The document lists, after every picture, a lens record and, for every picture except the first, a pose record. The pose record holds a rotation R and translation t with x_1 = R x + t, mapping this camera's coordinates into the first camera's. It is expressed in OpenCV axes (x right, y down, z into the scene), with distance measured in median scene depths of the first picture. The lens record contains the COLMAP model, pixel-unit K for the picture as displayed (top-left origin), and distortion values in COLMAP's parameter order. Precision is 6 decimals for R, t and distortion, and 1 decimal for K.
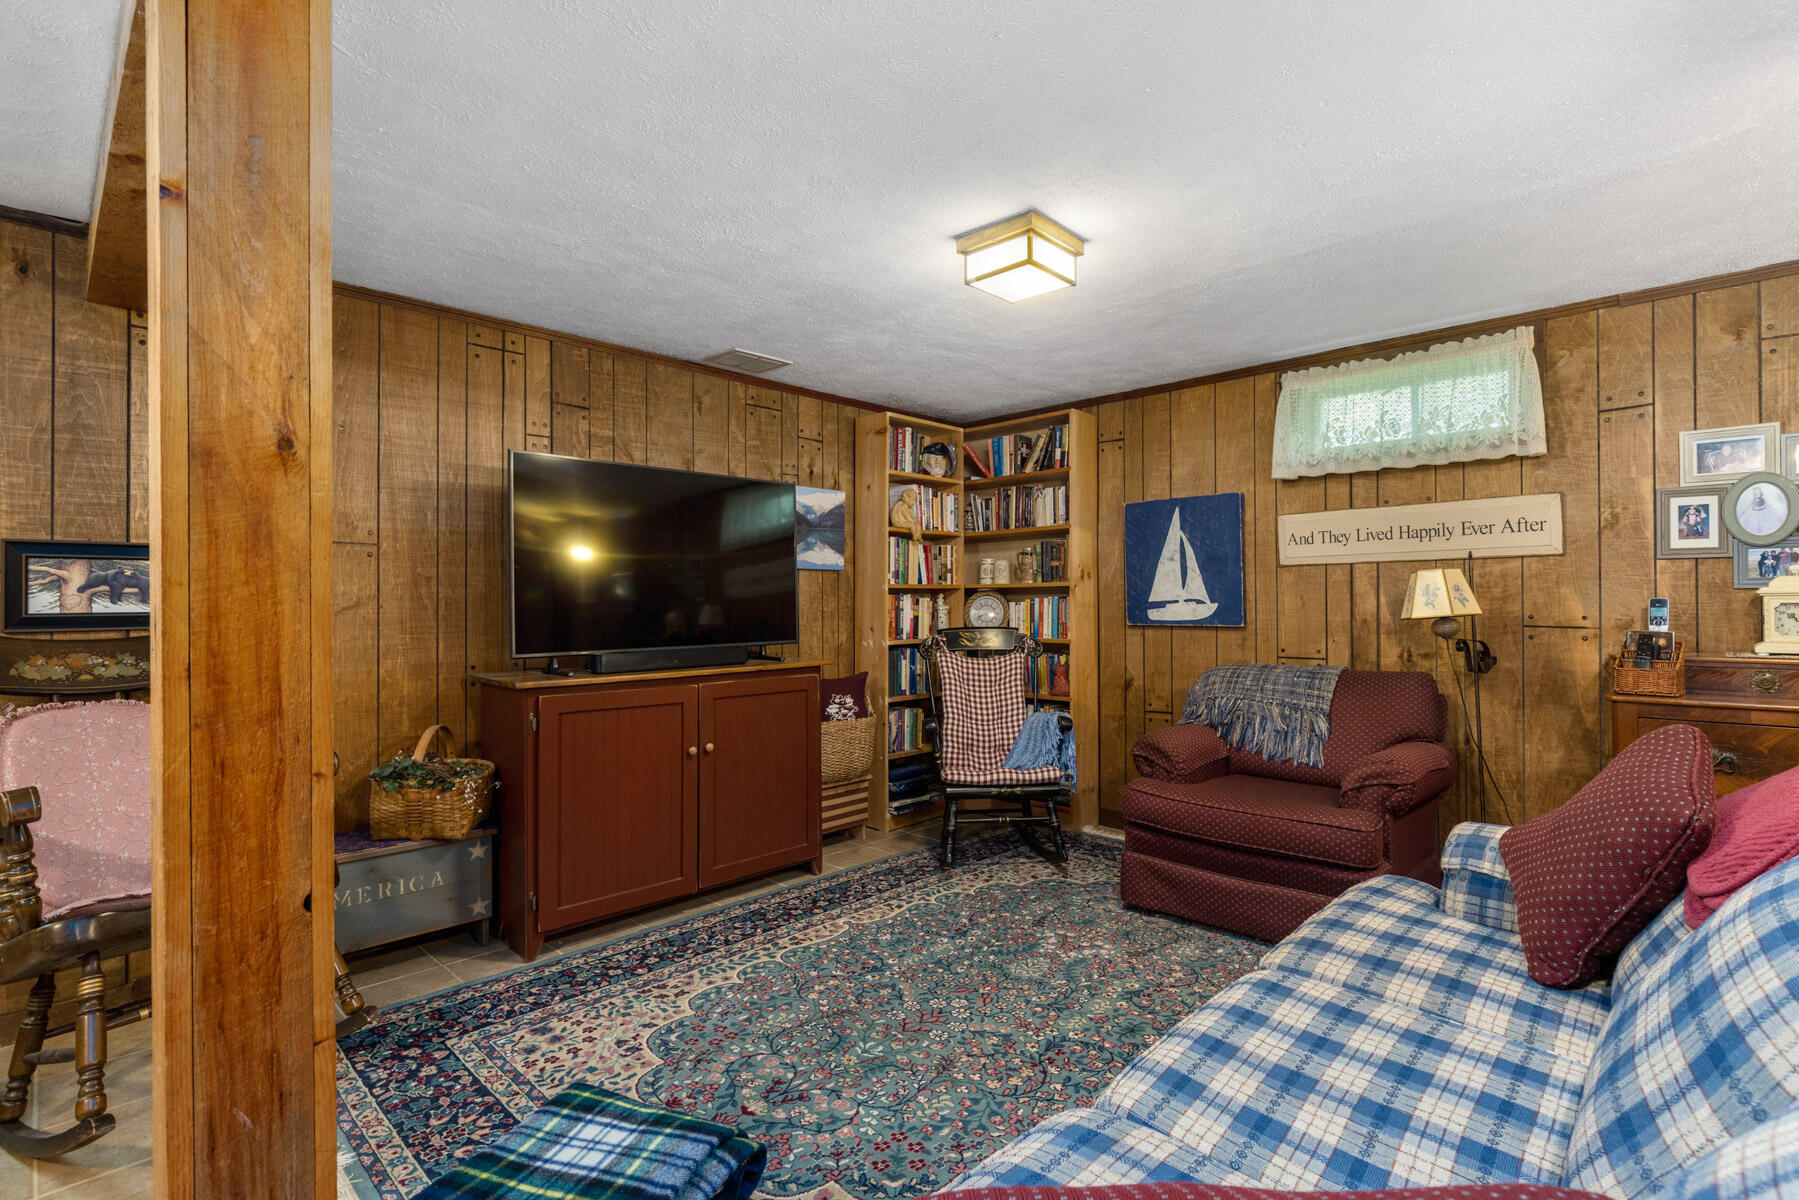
lens RADIAL K [[857.3, 0, 933.1], [0, 857.3, 594.5], [0, 0, 1]] dist [-0.001376, -0.000671]
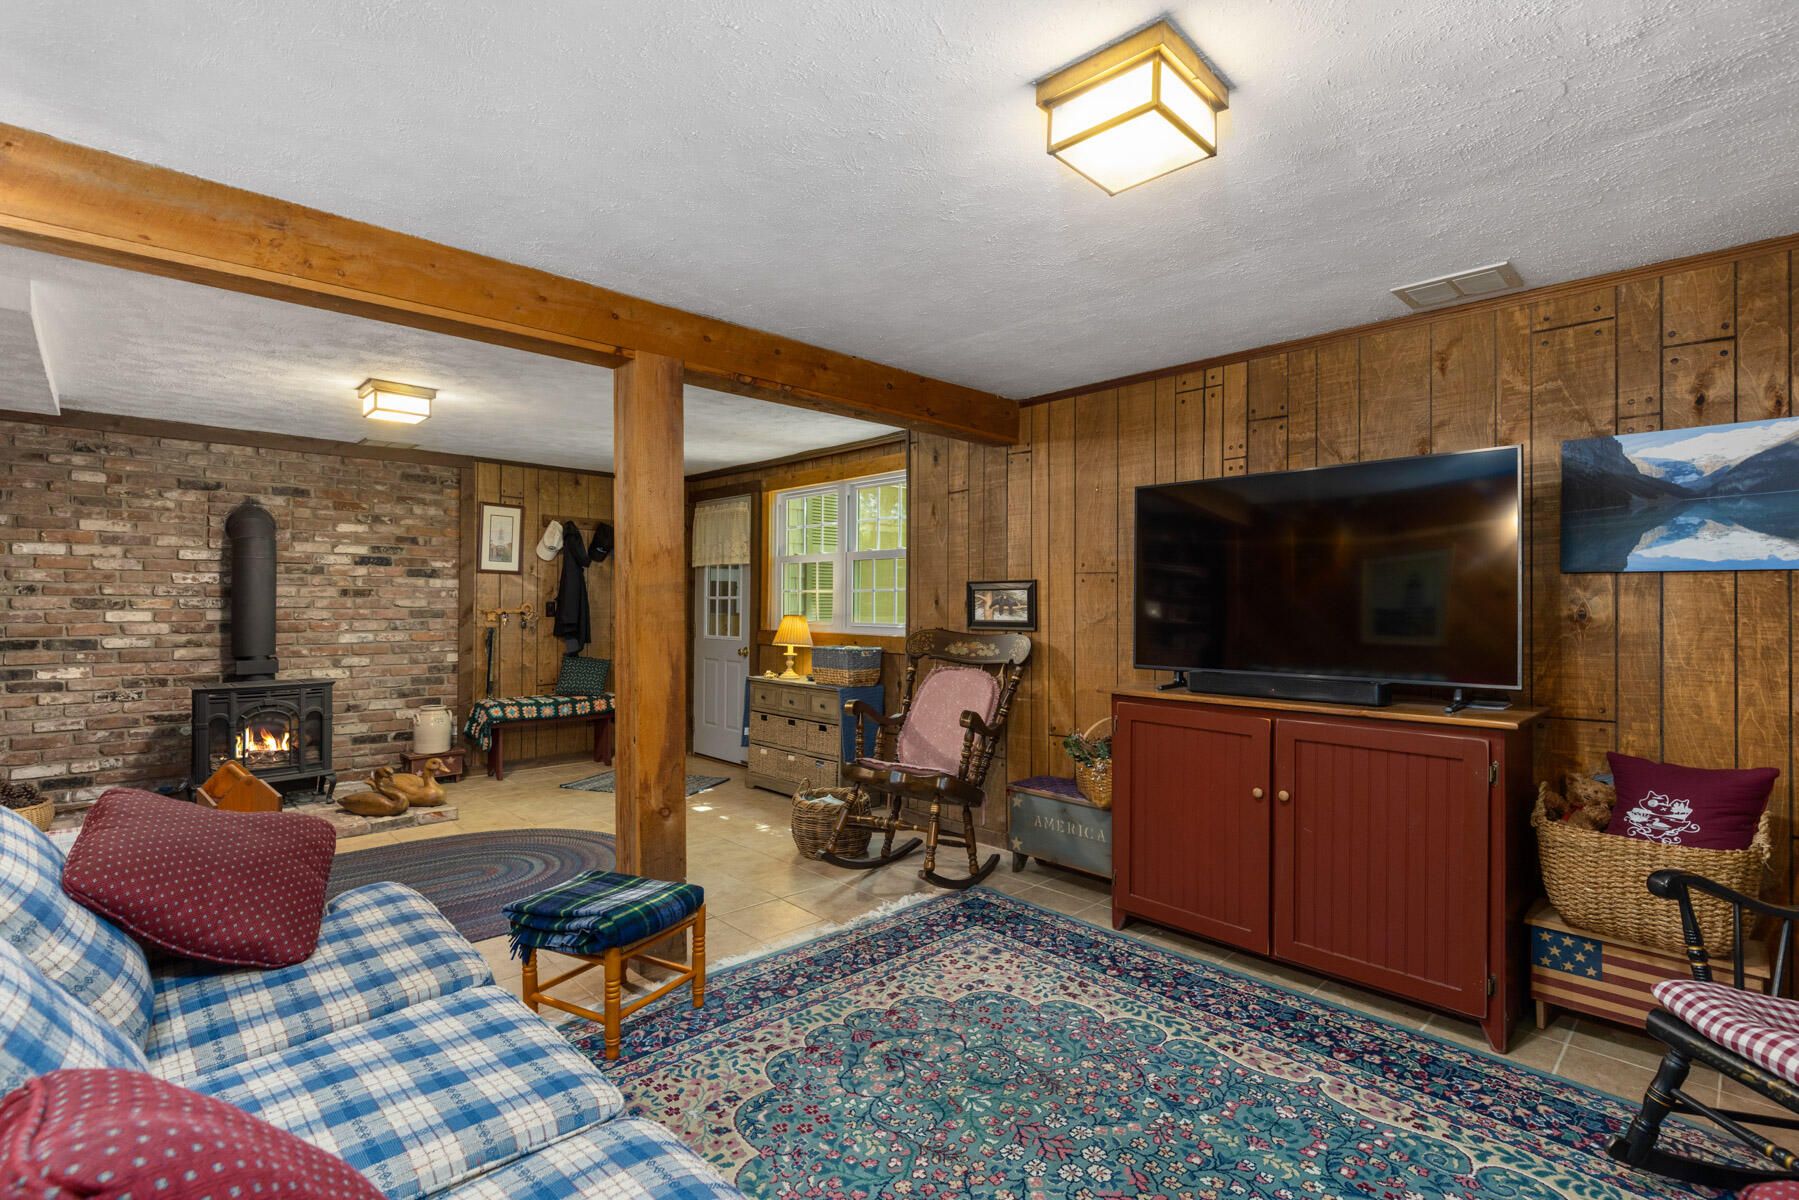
lens RADIAL K [[844.8, 0, 904.7], [0, 844.8, 604.5], [0, 0, 1]] dist [-0.002547, -0.000122]
pose [[-0.053974, 0.006864, -0.998519, 0.674984], [0.005050, 0.999965, 0.006601, -0.020475], [0.998530, -0.004686, -0.054007, 0.766106]]
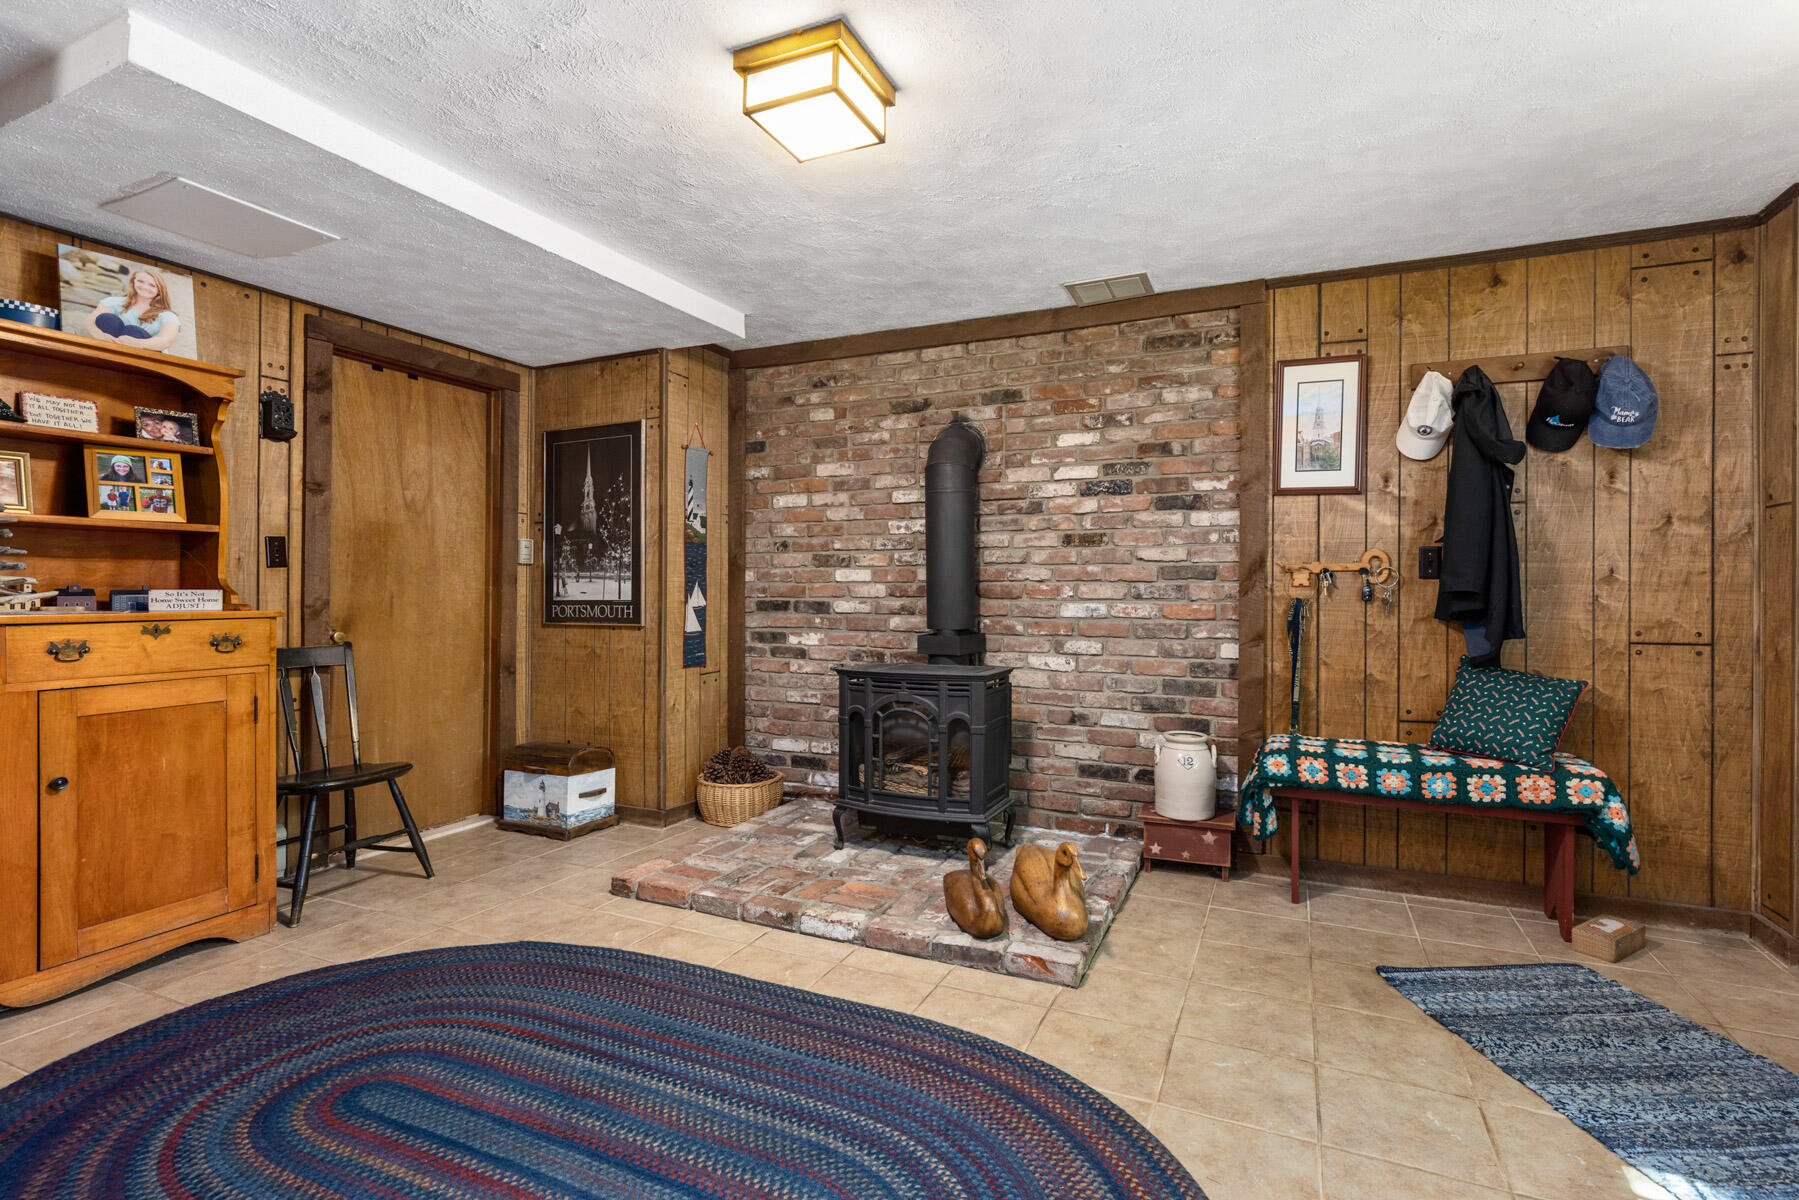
lens RADIAL K [[830.4, 0, 925.3], [0, 830.4, 588.8], [0, 0, 1]] dist [-0.001622, -0.000579]
pose [[-0.944062, -0.000717, -0.329768, -0.548270], [0.003148, 0.999932, -0.011188, 0.043528], [0.329754, -0.011600, -0.943996, 0.484622]]
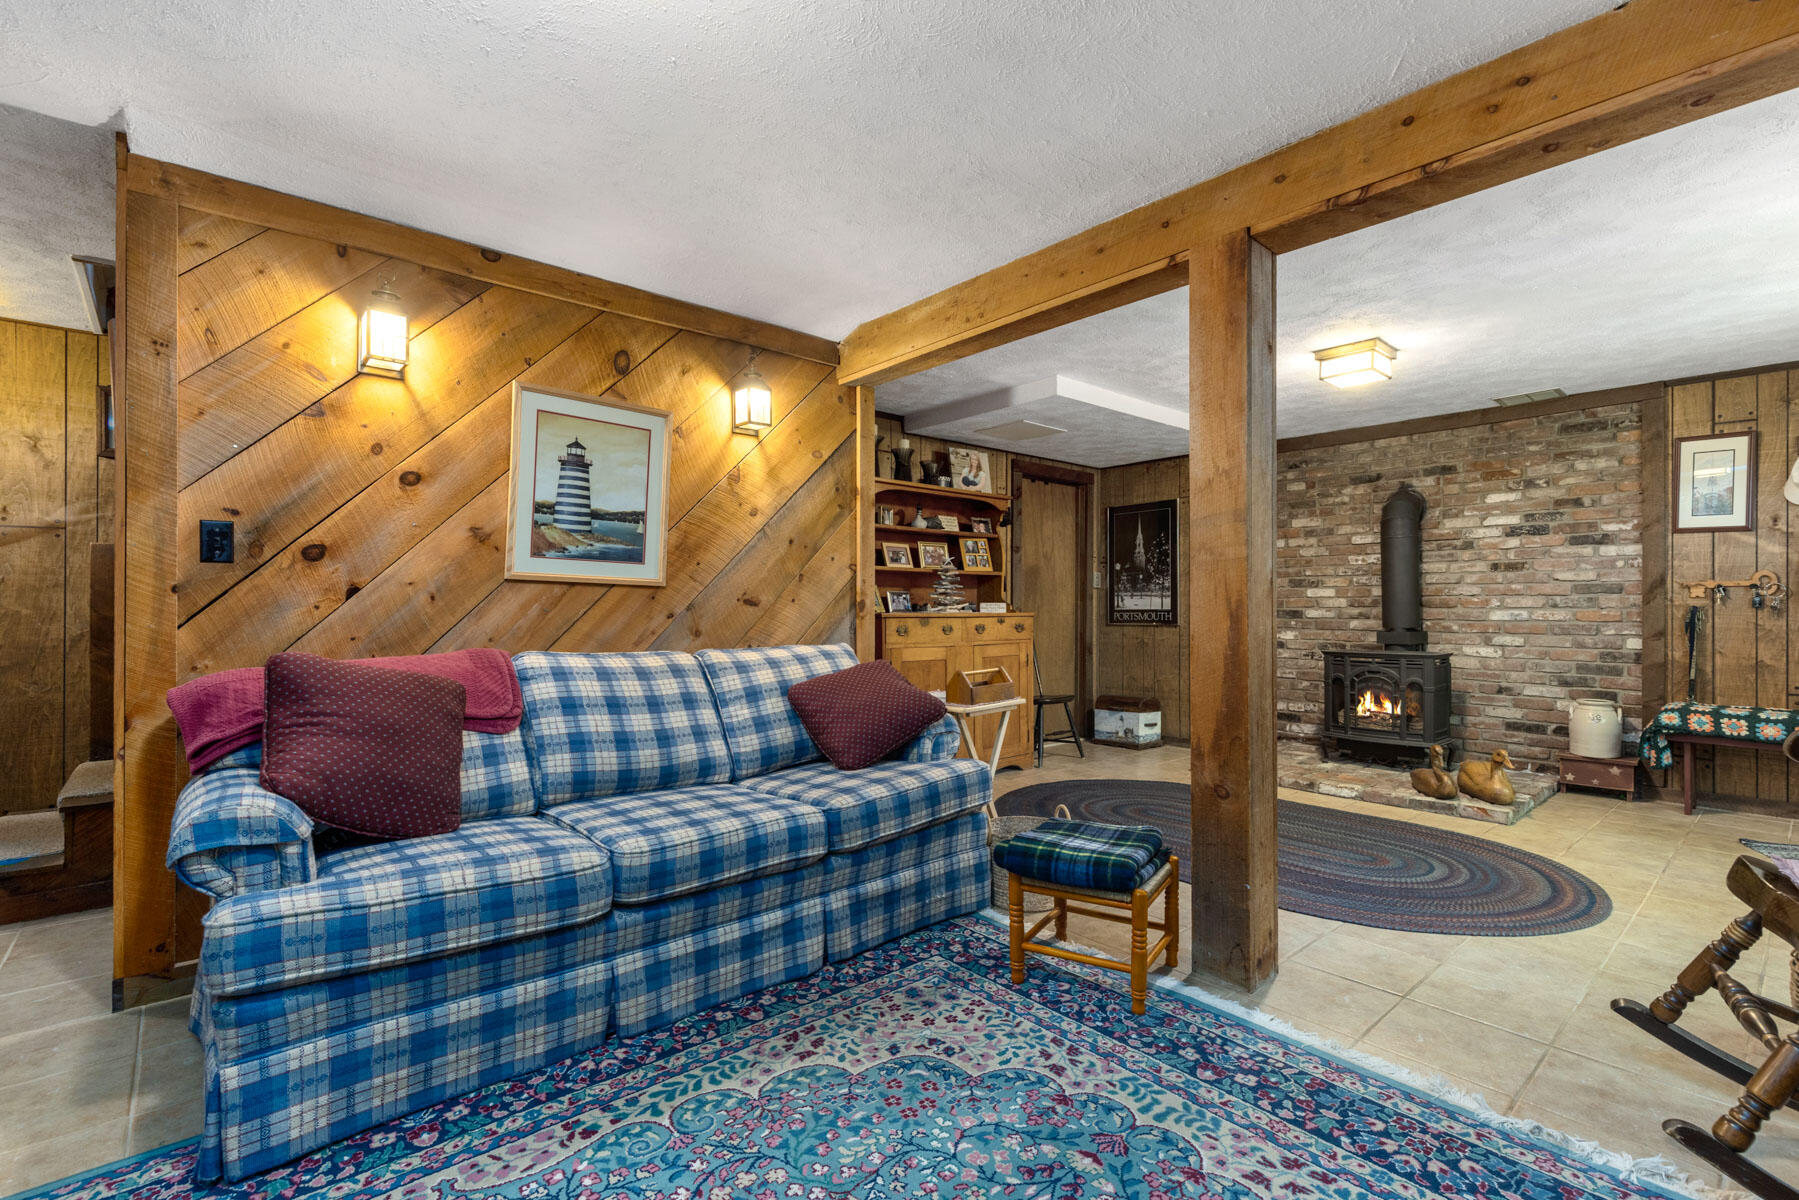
lens RADIAL K [[810.6, 0, 913.1], [0, 810.6, 602.6], [0, 0, 1]] dist [-0.000127, -0.000386]
pose [[-0.995099, 0.002797, 0.098840, -0.087030], [0.001247, 0.999875, -0.015734, 0.060420], [-0.098872, -0.015534, -0.994979, 1.239185]]
